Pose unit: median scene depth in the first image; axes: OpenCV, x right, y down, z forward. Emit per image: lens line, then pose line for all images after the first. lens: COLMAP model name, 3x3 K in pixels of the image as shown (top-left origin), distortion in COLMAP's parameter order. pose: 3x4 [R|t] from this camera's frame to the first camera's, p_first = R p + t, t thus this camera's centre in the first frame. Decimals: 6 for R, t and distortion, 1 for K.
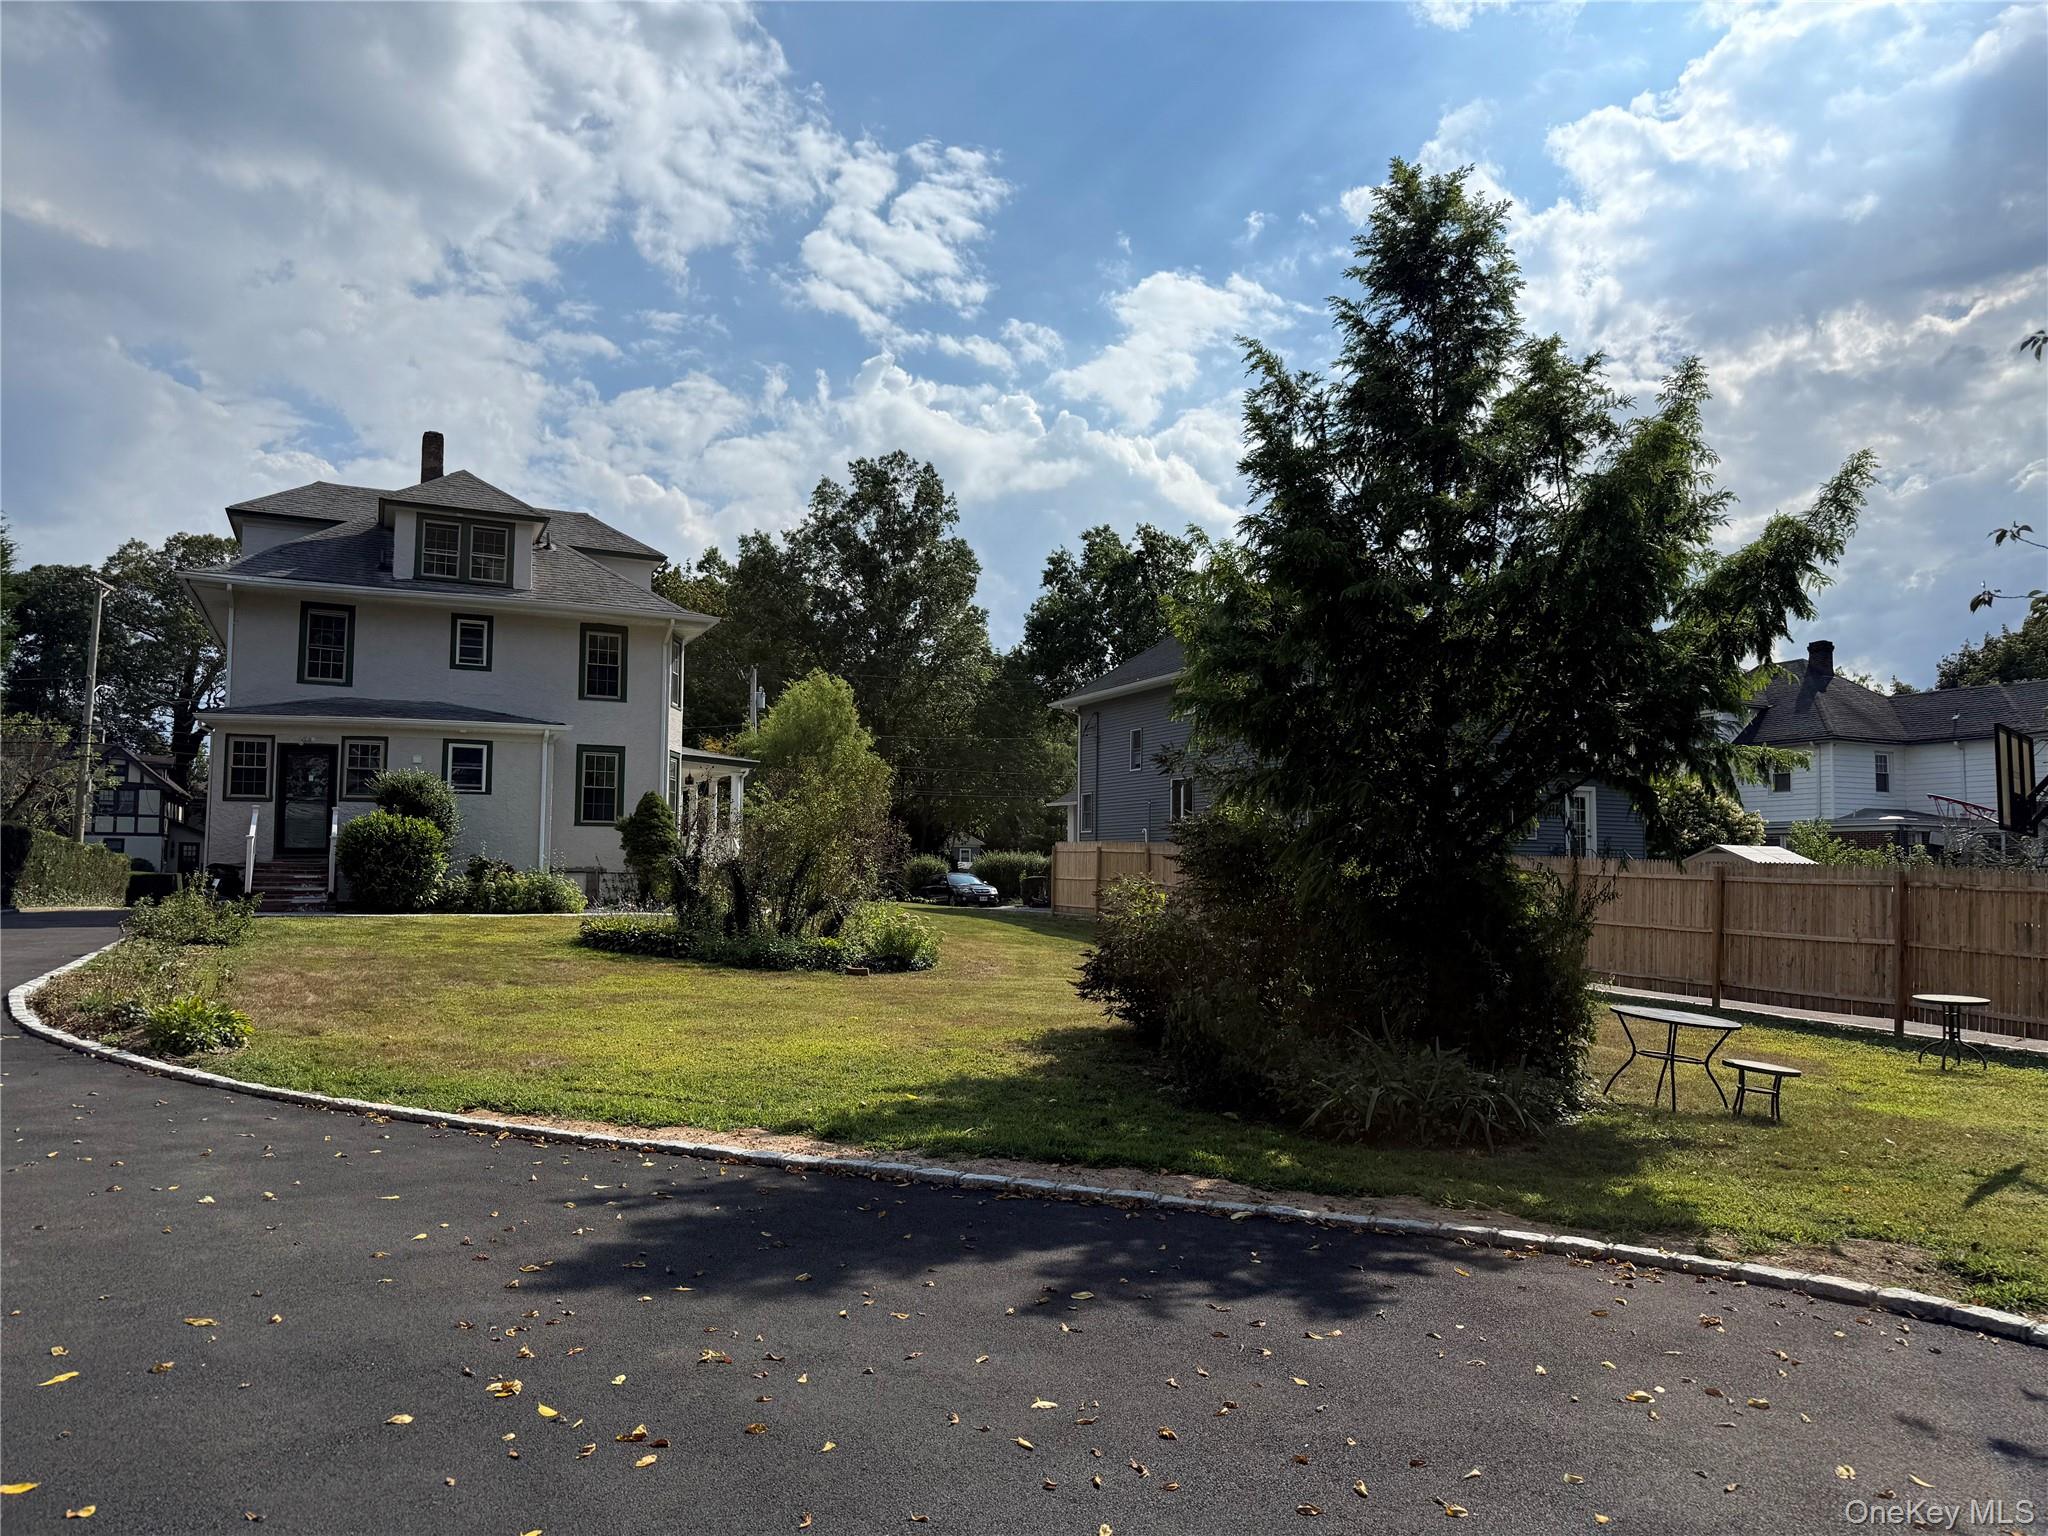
lens RADIAL K [[1440.0, 0, 1031.2], [0, 1440.0, 763.4], [0, 0, 1]] dist [0.027848, -0.015290]
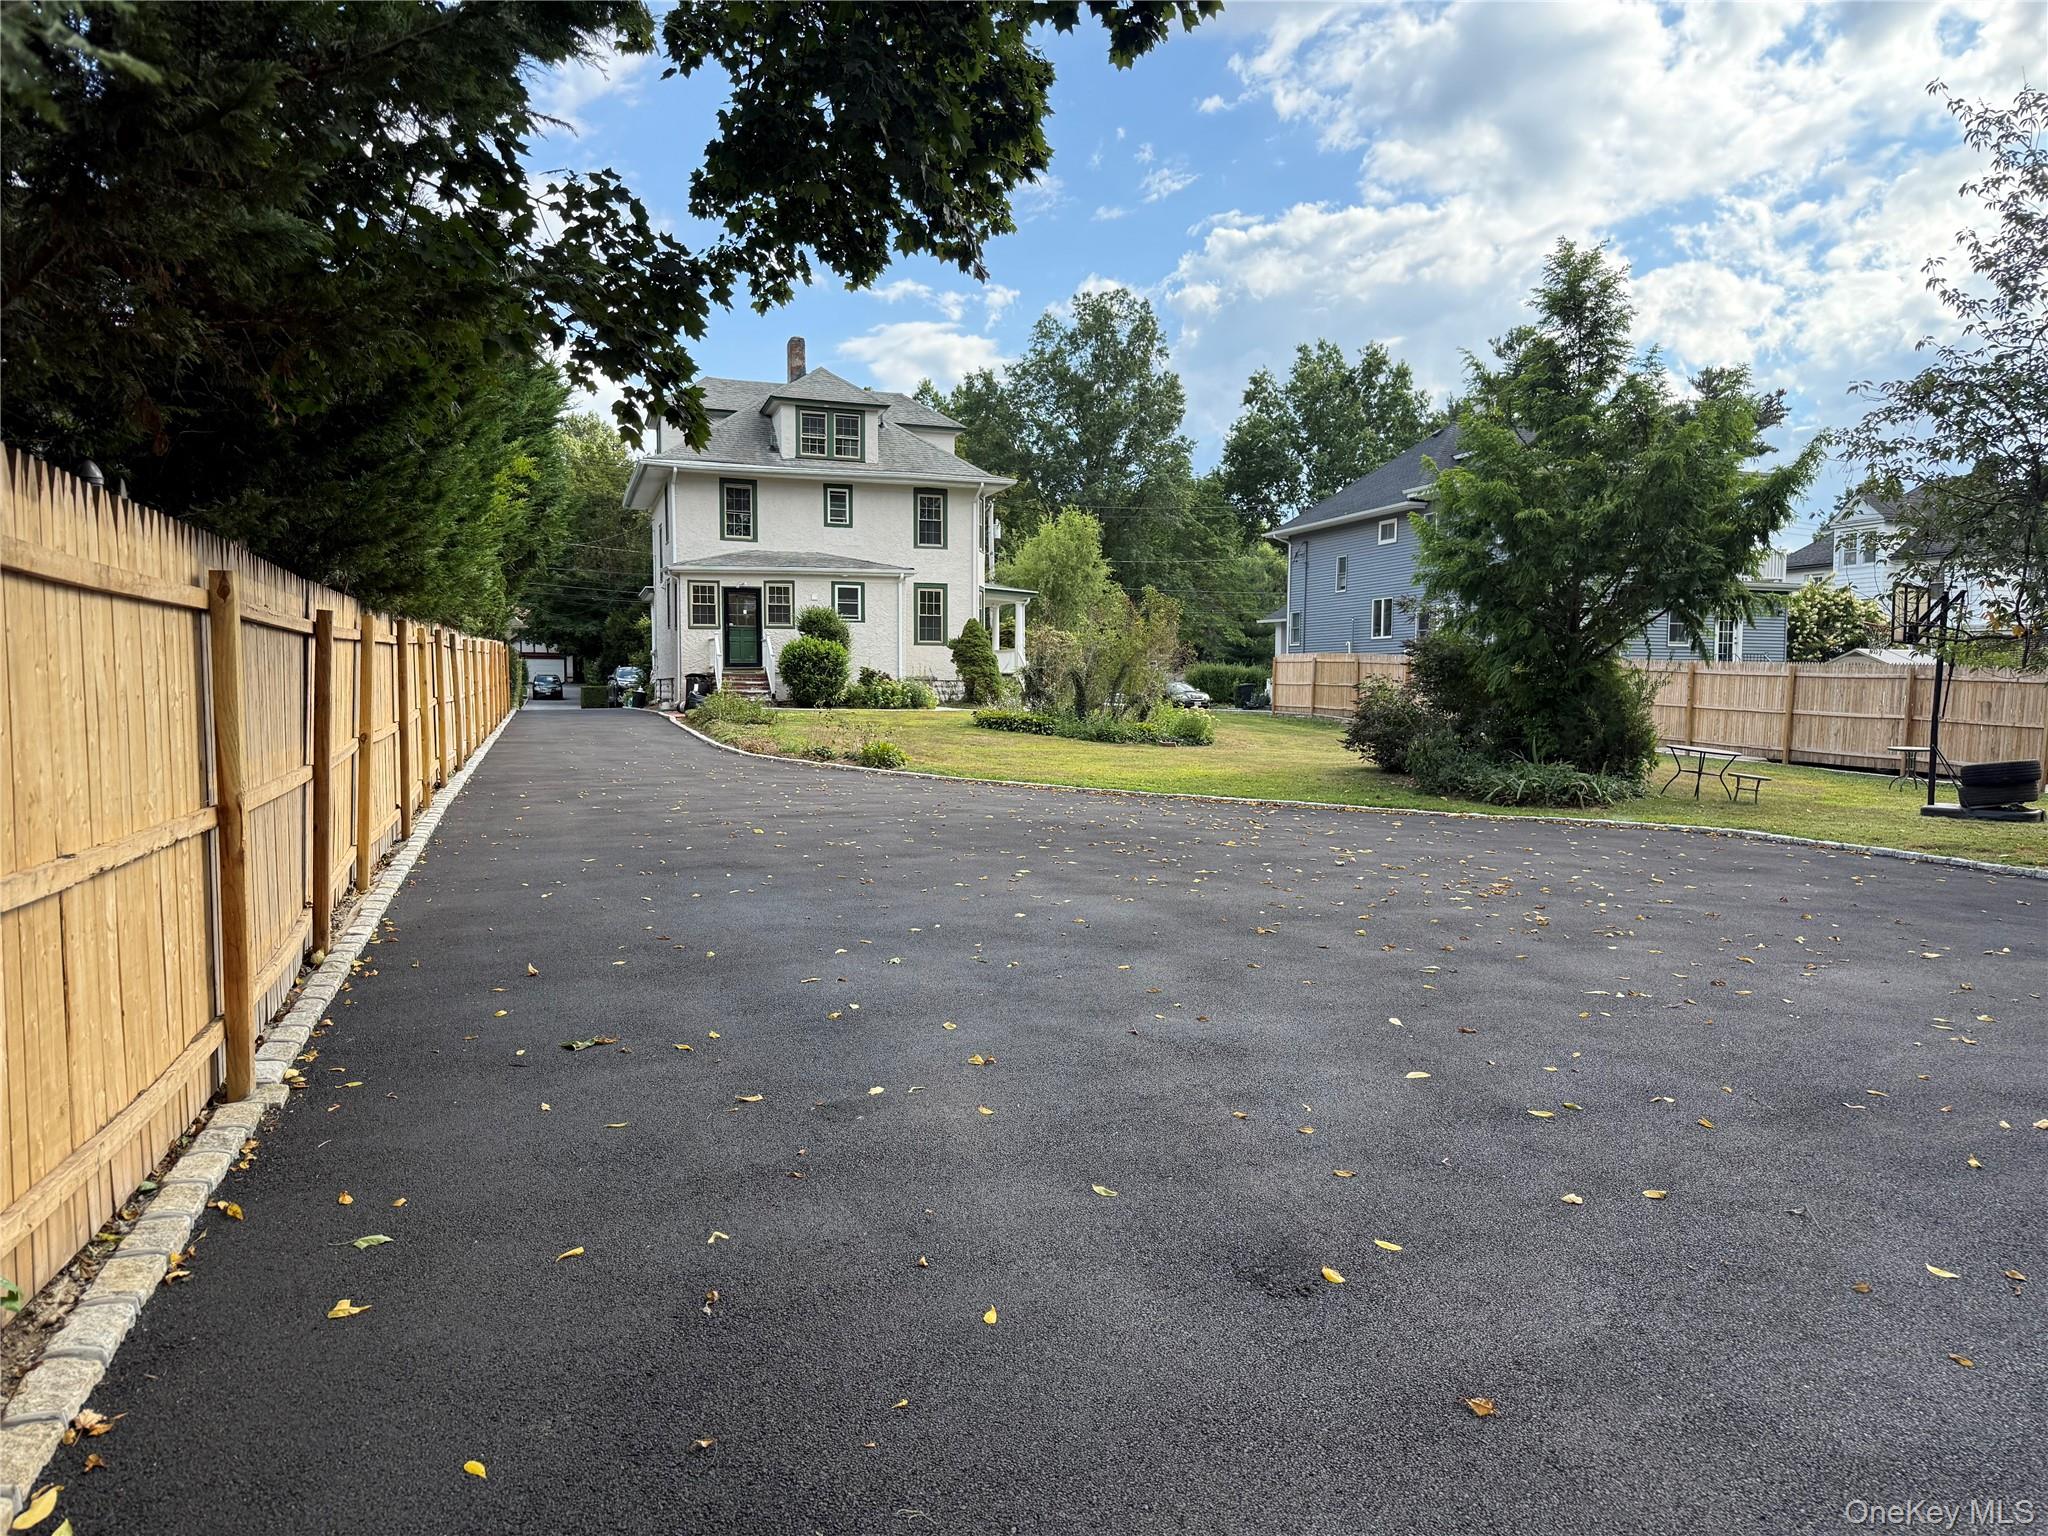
lens RADIAL K [[1440.0, 0, 1013.1], [0, 1440.0, 779.8], [0, 0, 1]] dist [0.027848, -0.015290]
pose [[0.990989, 0.003296, -0.133905, -0.053056], [0.015592, 0.990063, 0.139759, -0.016966], [0.133035, -0.140588, 0.981090, -0.292199]]
